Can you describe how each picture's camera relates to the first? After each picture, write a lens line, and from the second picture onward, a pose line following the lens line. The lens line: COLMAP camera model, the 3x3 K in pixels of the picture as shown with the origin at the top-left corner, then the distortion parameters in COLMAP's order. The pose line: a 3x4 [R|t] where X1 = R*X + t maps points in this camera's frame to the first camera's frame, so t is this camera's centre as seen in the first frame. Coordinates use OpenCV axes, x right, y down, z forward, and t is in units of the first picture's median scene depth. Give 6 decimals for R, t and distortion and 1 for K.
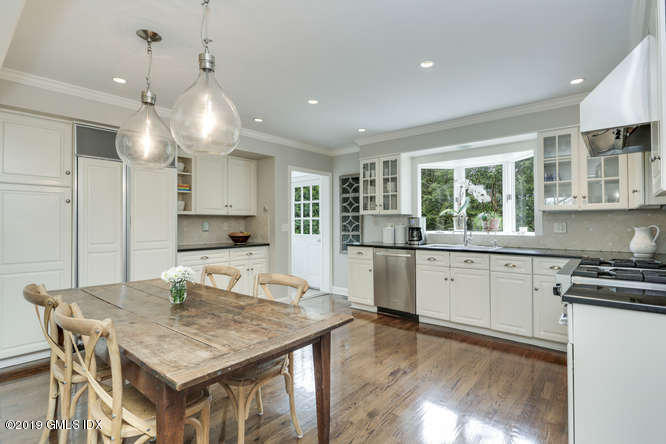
lens RADIAL K [[330.1, 0, 328.9], [0, 330.1, 218.9], [0, 0, 1]] dist [-0.005374, -0.002085]
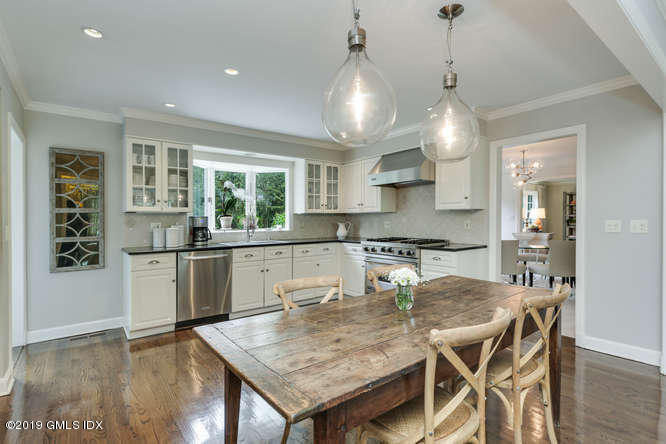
lens RADIAL K [[330.1, 0, 329.0], [0, 330.1, 222.8], [0, 0, 1]] dist [-0.005374, -0.002085]
pose [[0.209690, -0.002979, 0.977763, -0.596298], [-0.000277, 0.999995, 0.003106, 0.011334], [-0.977768, -0.000922, 0.209688, 0.459725]]
